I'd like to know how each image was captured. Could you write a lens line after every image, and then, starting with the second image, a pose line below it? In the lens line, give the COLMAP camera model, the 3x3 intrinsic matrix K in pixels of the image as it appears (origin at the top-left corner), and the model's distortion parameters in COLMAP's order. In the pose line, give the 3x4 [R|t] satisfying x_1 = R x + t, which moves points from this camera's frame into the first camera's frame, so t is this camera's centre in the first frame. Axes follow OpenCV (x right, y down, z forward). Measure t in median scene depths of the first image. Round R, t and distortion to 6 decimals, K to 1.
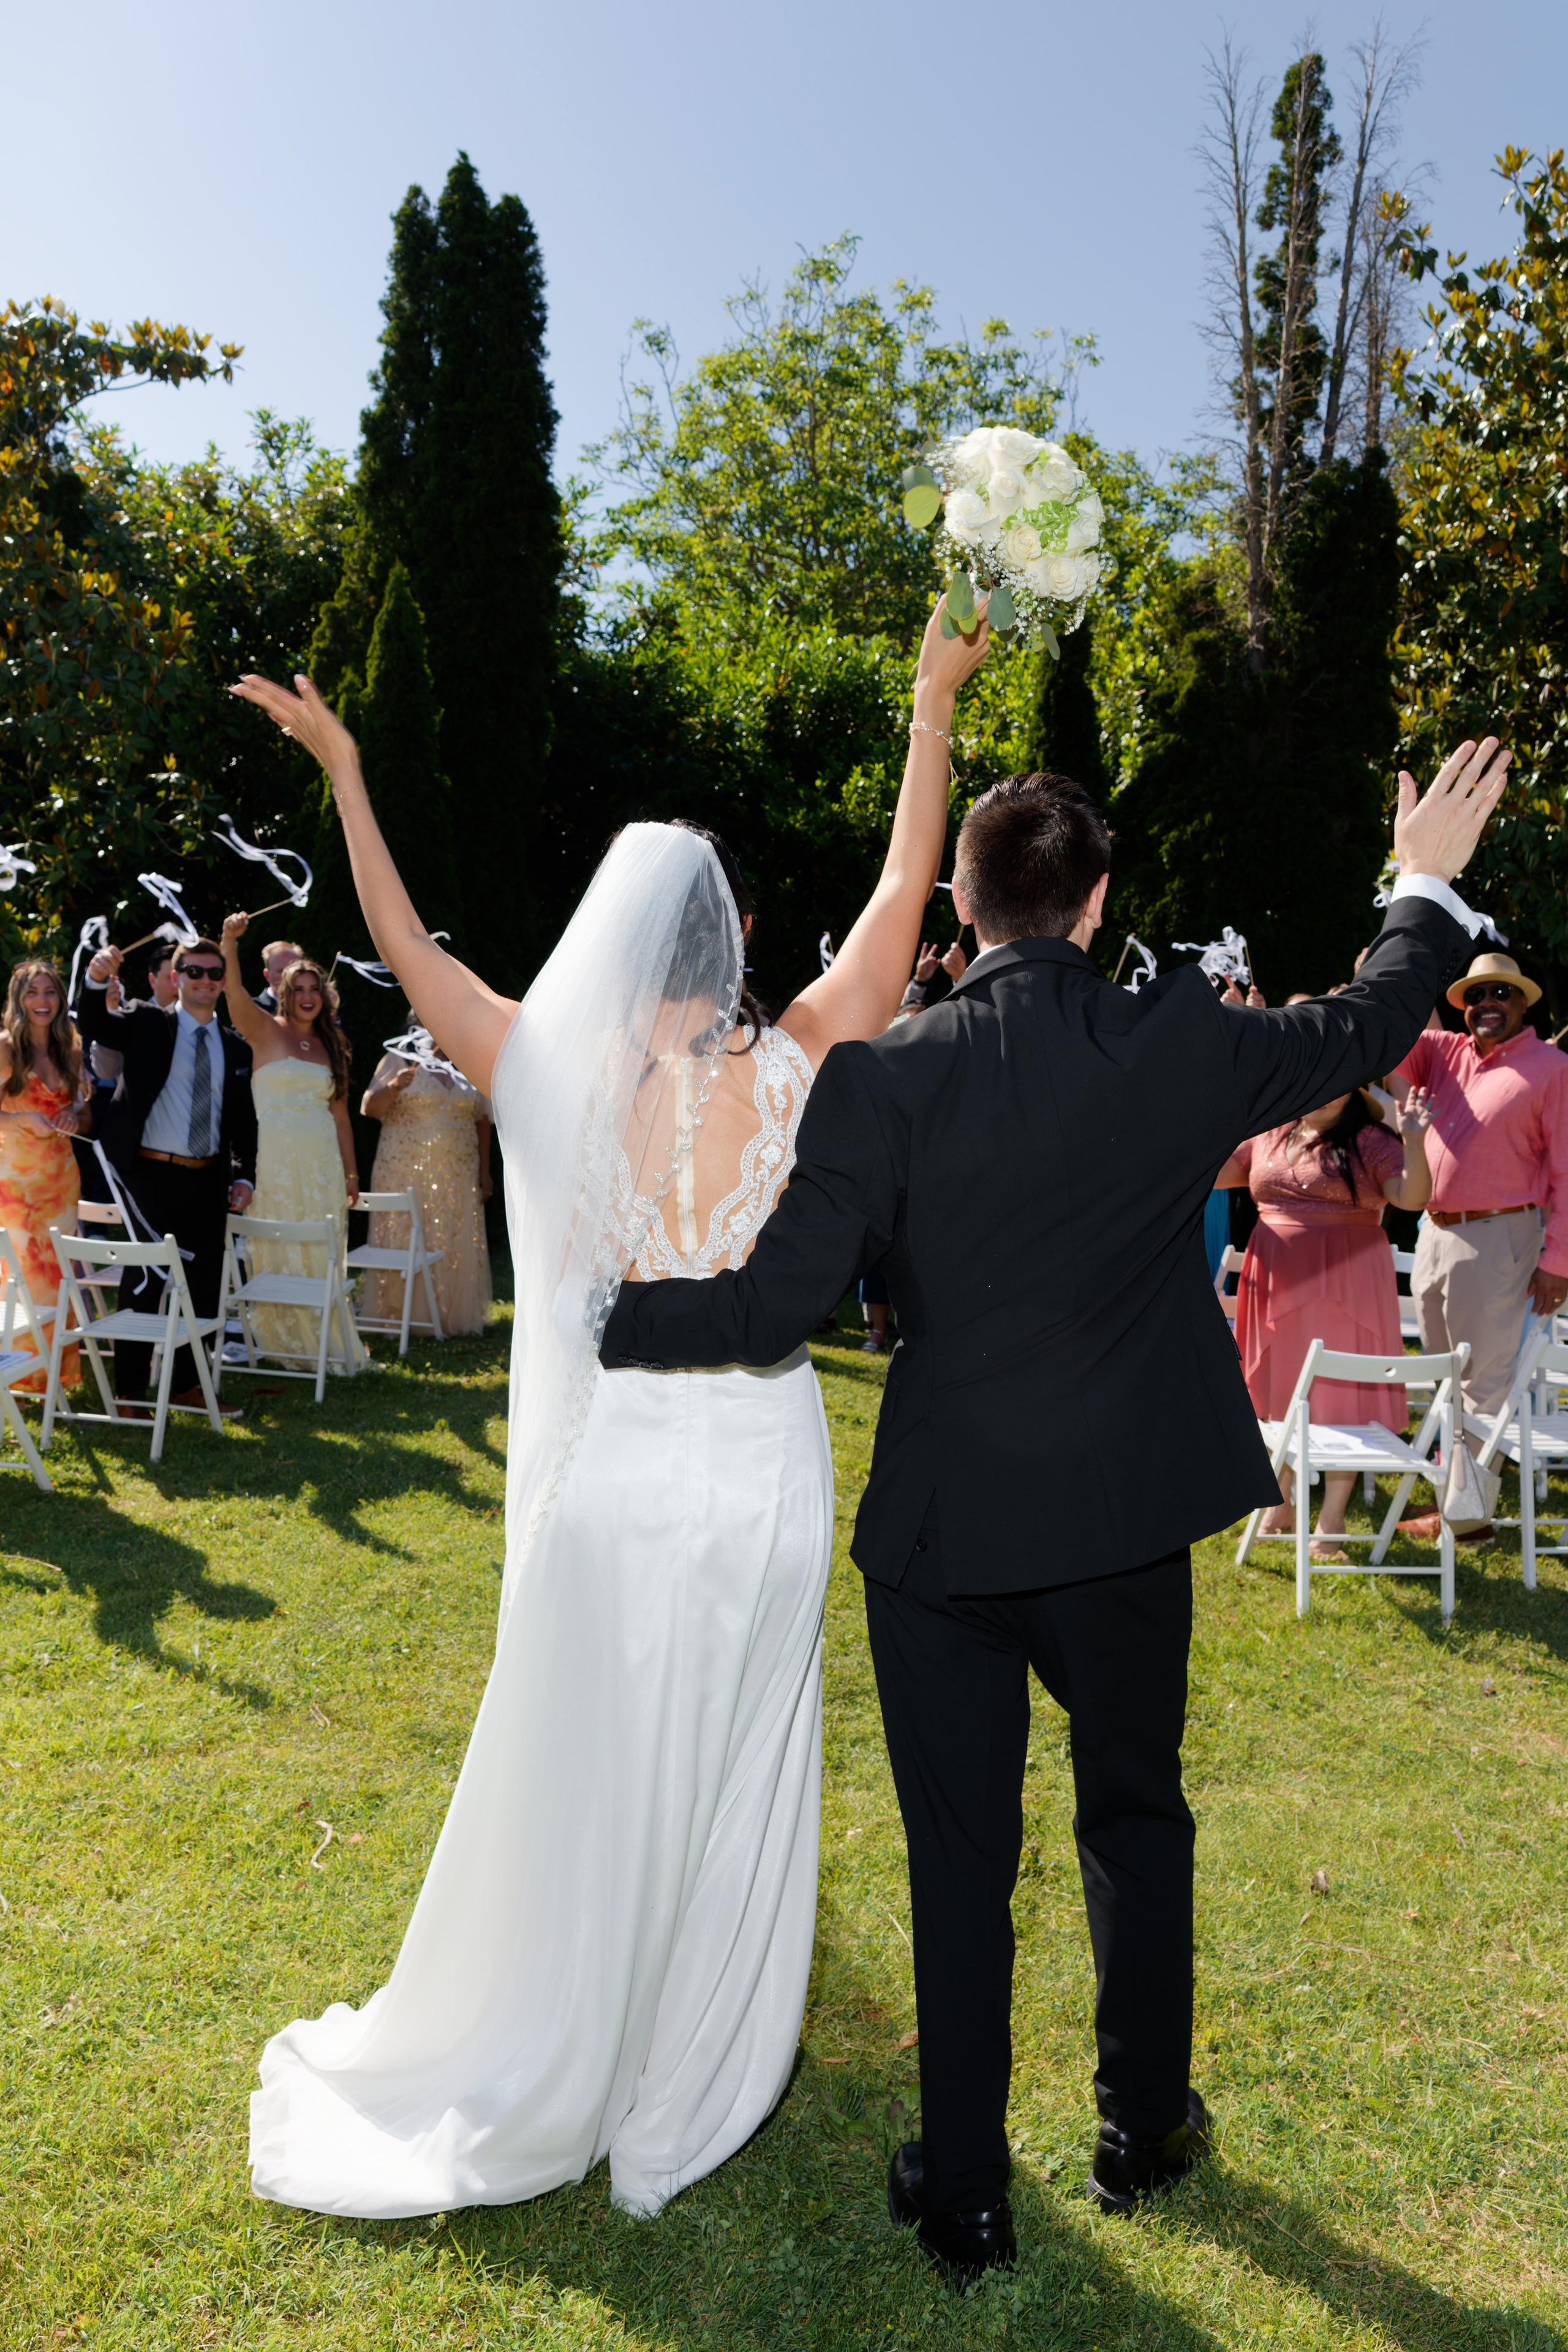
lens RADIAL K [[1867.0, 0, 743.1], [0, 1867.0, 1228.2], [0, 0, 1]] dist [0.002876, 0.008960]
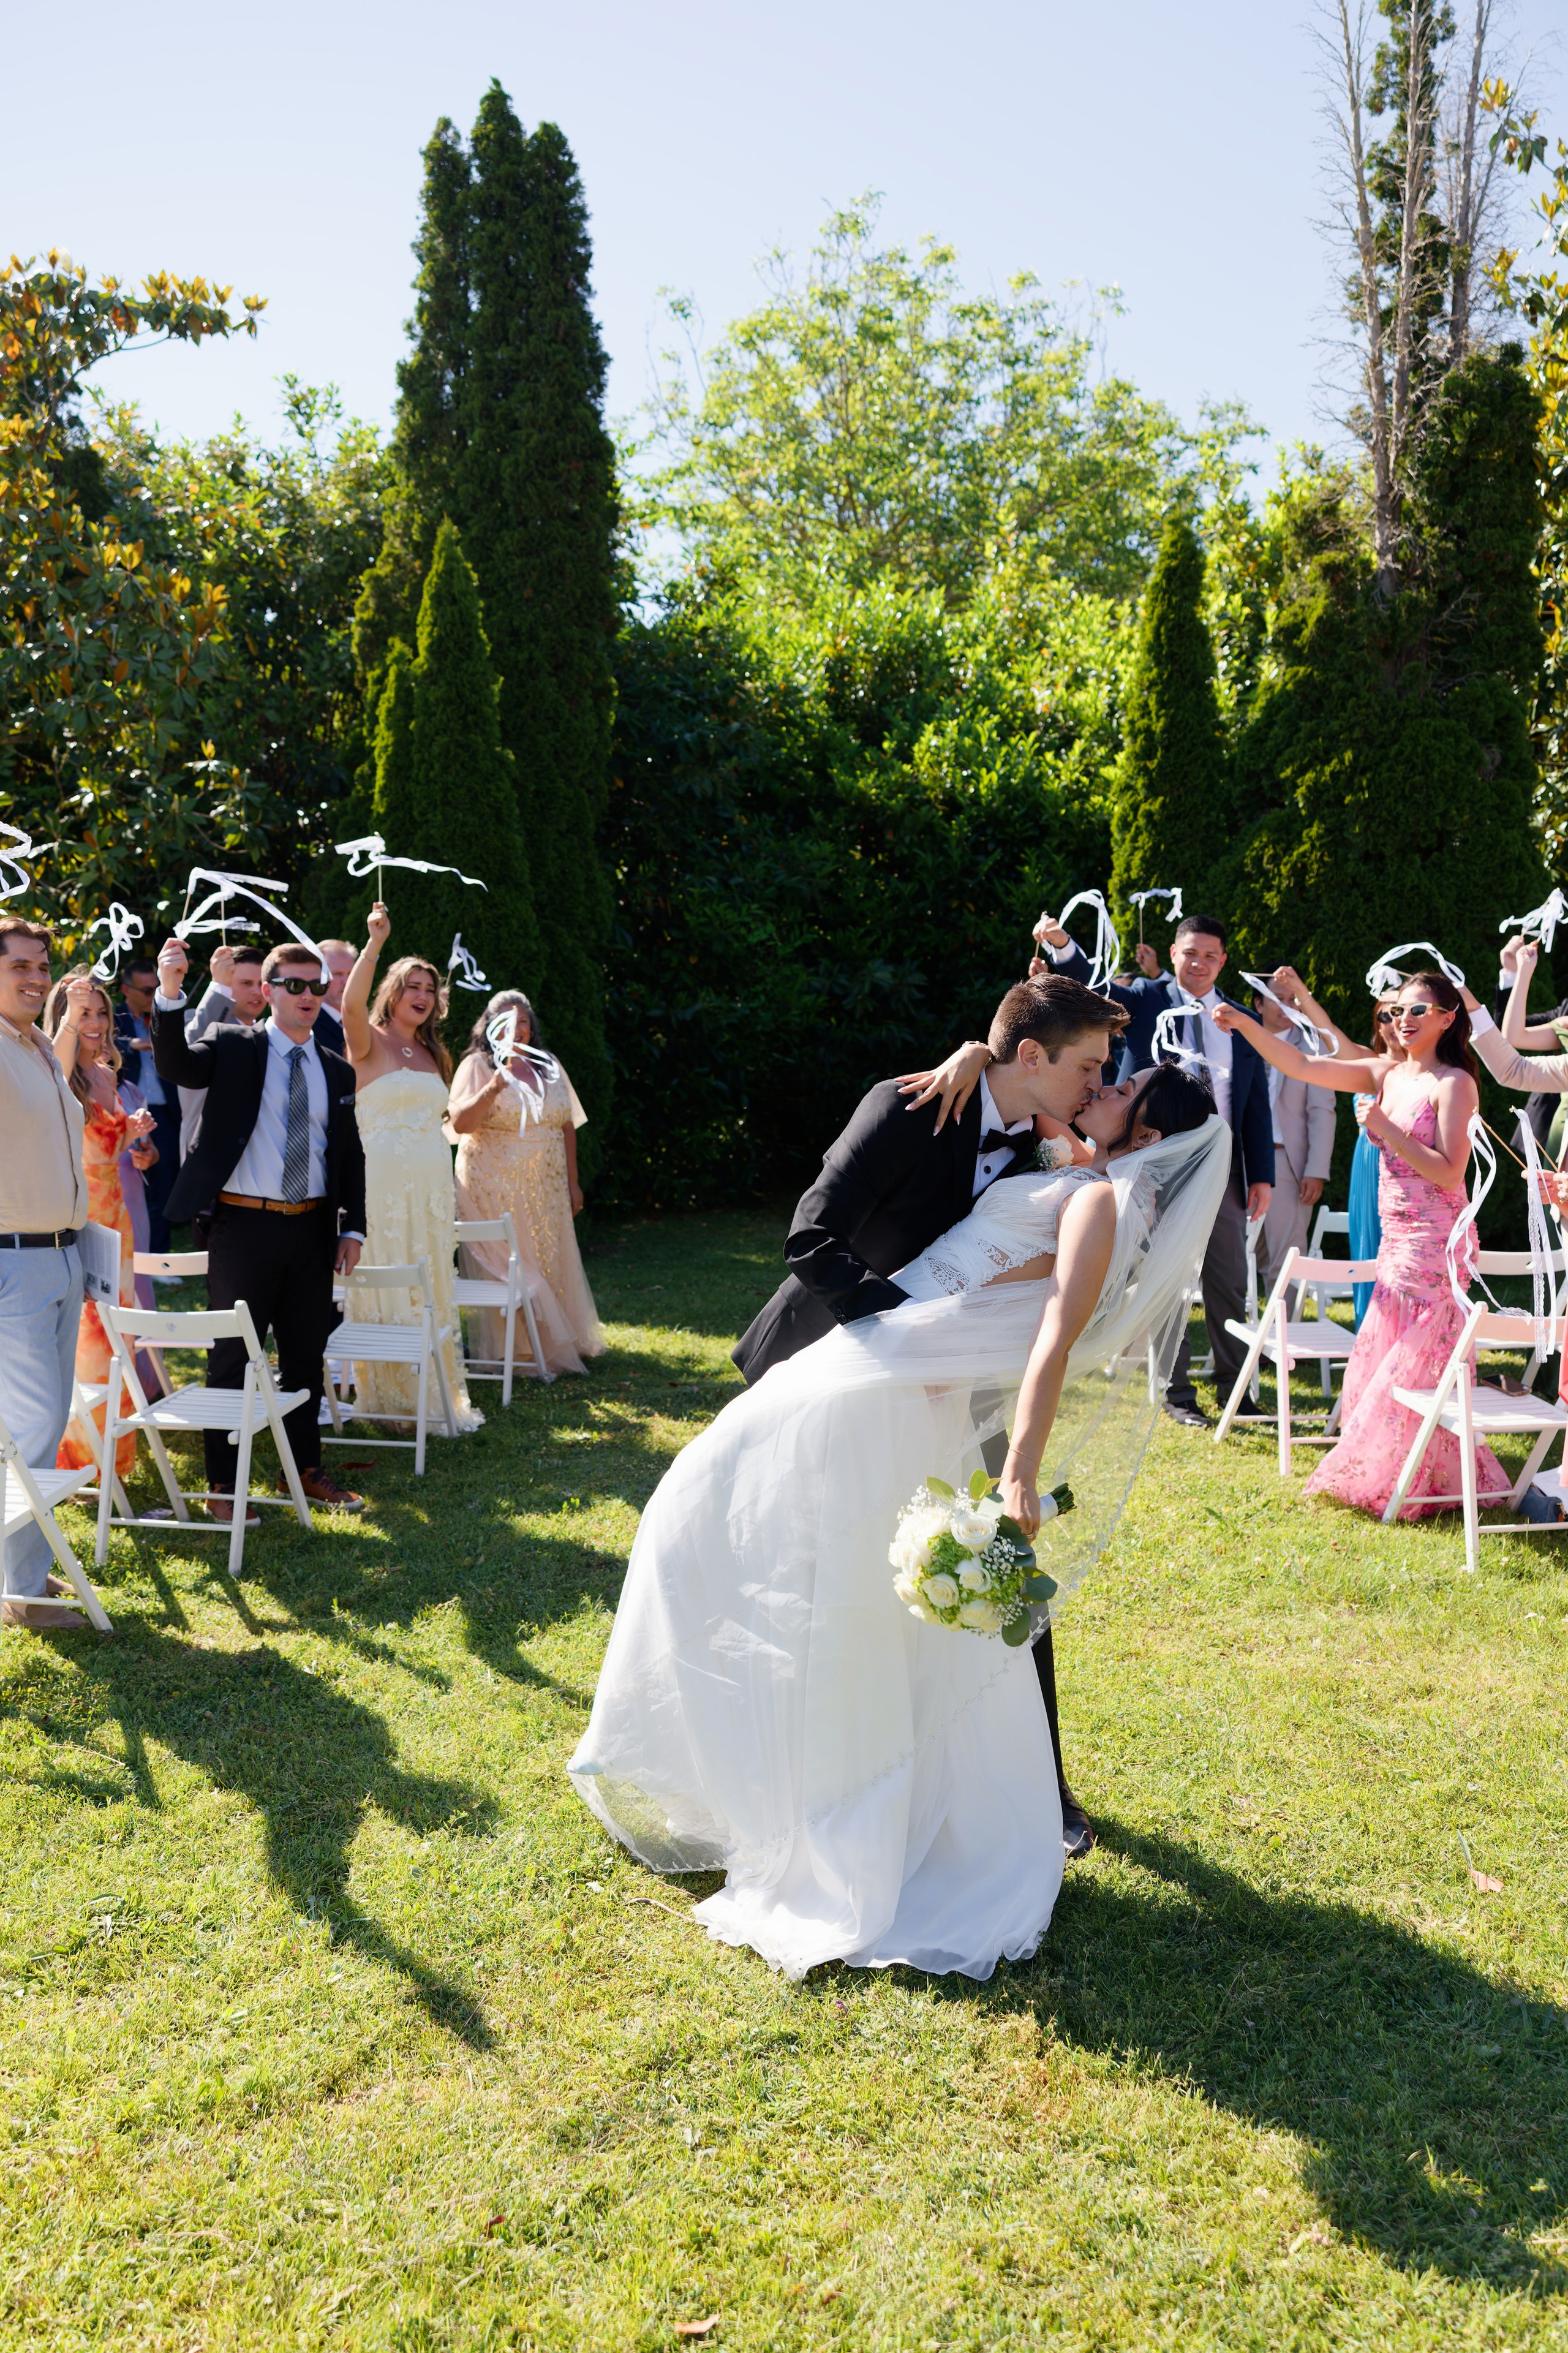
lens RADIAL K [[1826.3, 0, 785.9], [0, 1826.3, 1184.4], [0, 0, 1]] dist [0.009134, -0.003361]
pose [[0.998957, -0.045629, 0.001973, -0.031650], [0.045637, 0.998947, -0.004623, -0.016494], [-0.001760, 0.004708, 0.999987, 0.092646]]
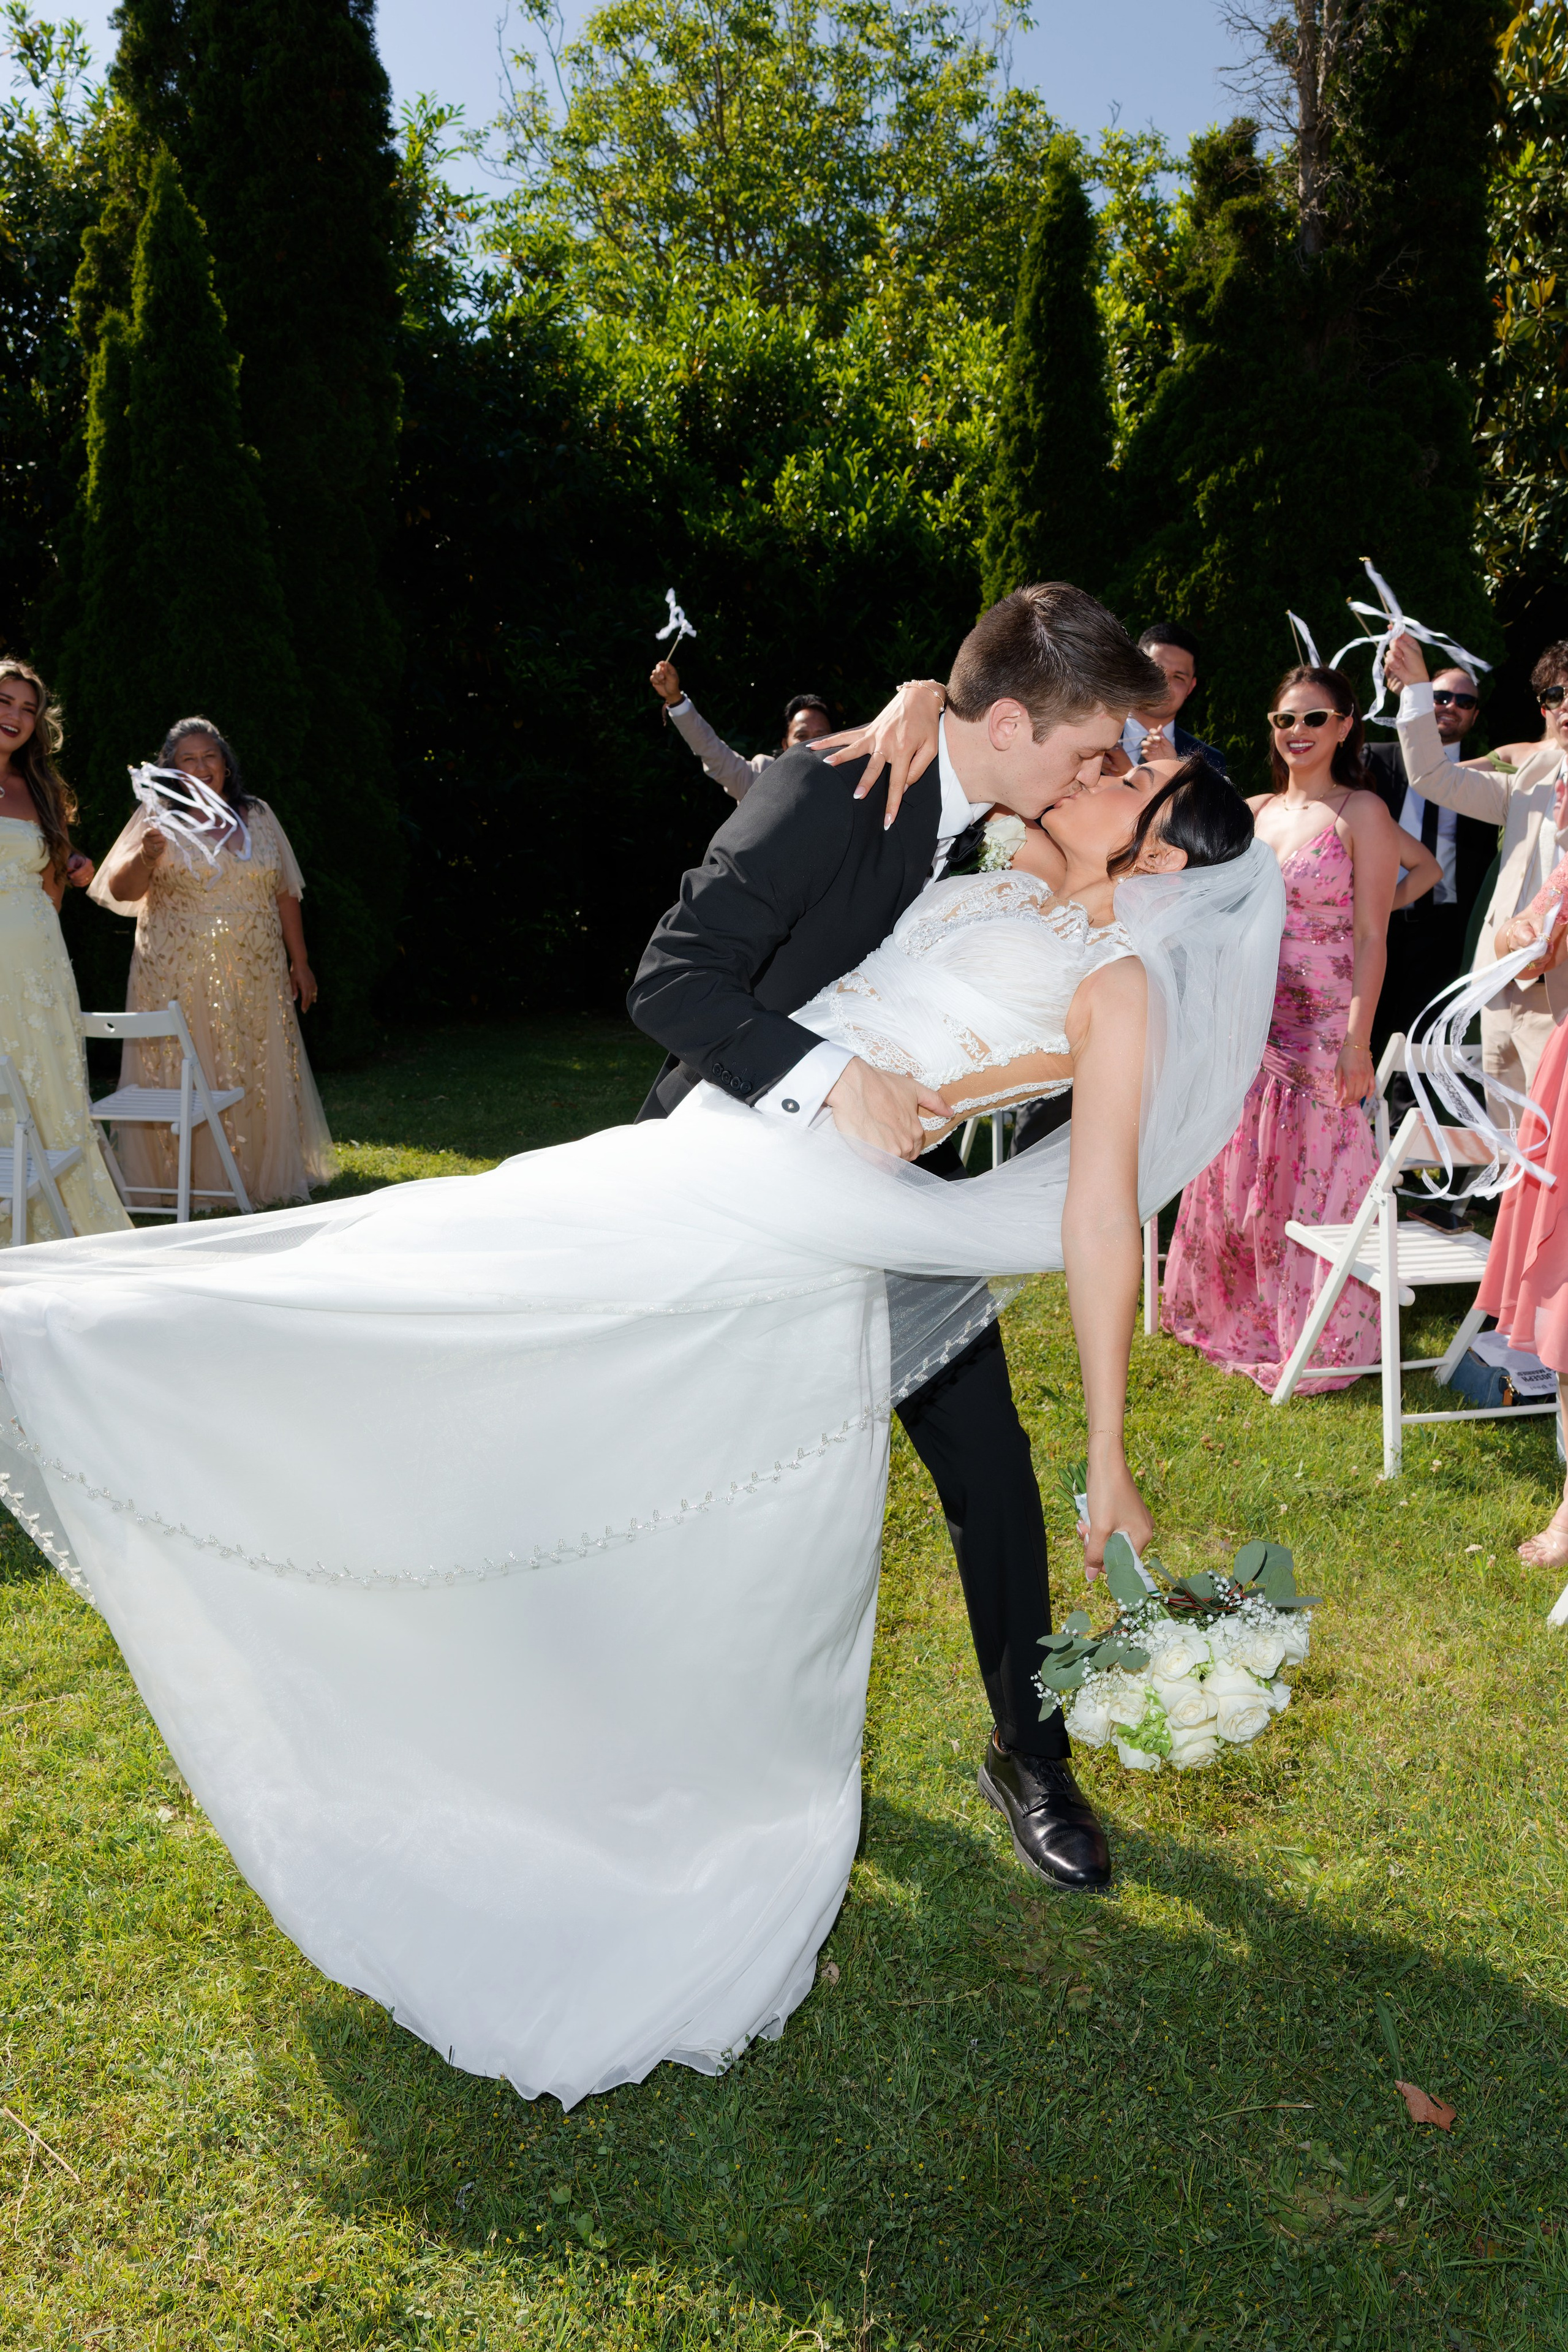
lens RADIAL K [[1807.5, 0, 775.0], [0, 1807.5, 1186.4], [0, 0, 1]] dist [0.003309, 0.000338]
pose [[0.997882, -0.053137, 0.037514, 0.008449], [0.049074, 0.993575, 0.101982, -0.007469], [-0.042692, -0.099925, 0.994079, 0.213931]]
